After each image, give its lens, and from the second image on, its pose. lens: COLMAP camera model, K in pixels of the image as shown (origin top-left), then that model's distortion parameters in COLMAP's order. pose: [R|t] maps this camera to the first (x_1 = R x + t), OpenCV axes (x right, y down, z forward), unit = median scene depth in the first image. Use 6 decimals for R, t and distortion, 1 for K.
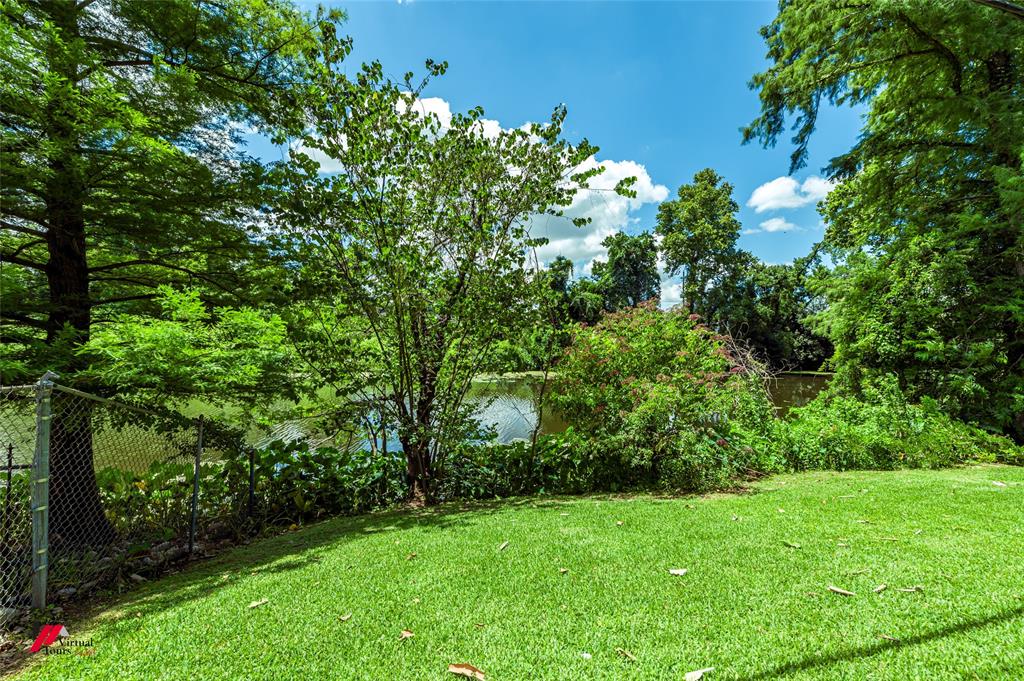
lens RADIAL K [[400.7, 0, 508.3], [0, 400.7, 342.6], [0, 0, 1]] dist [0.018933, -0.006839]
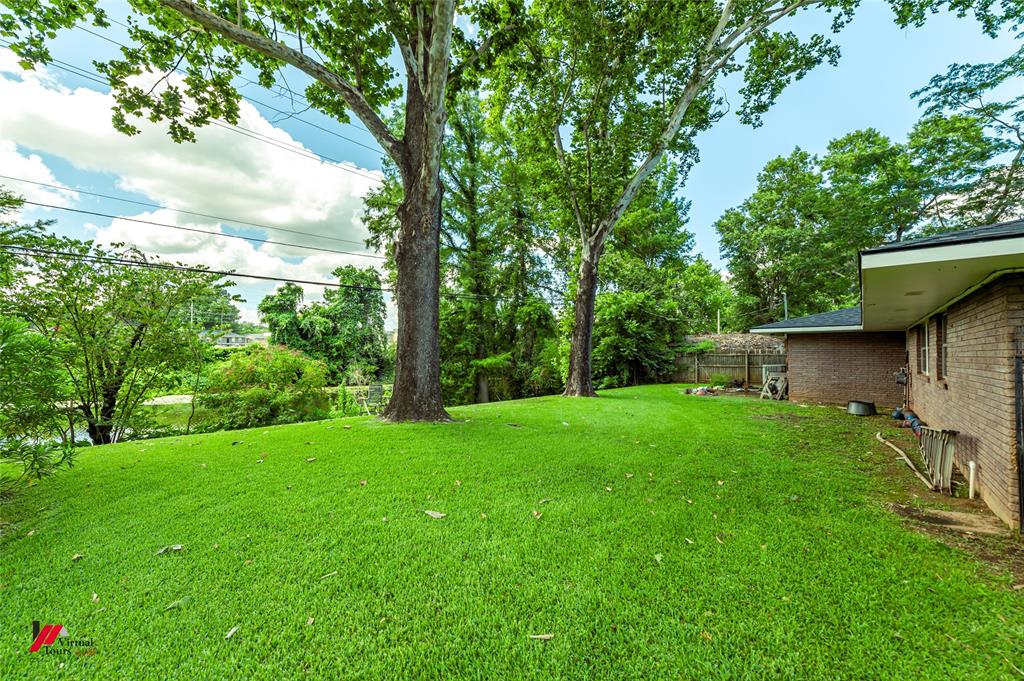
lens RADIAL K [[400.7, 0, 508.3], [0, 400.7, 342.6], [0, 0, 1]] dist [0.018933, -0.006839]
pose [[0.846683, -0.002089, 0.532094, 0.193185], [0.021319, 0.999322, -0.030001, -0.026697], [-0.531671, 0.036745, 0.846154, -0.835872]]
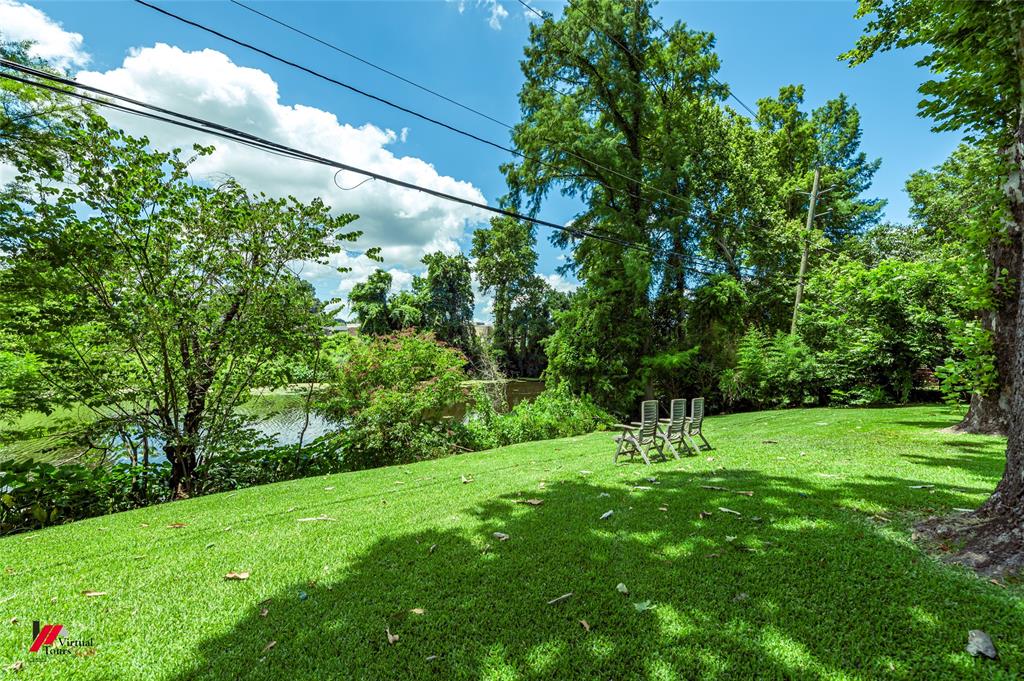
lens RADIAL K [[400.7, 0, 508.3], [0, 400.7, 342.6], [0, 0, 1]] dist [0.018933, -0.006839]
pose [[0.917324, 0.015925, 0.397822, 0.092897], [-0.007267, 0.999703, -0.023261, -0.021291], [-0.398075, 0.018447, 0.917168, -0.248318]]
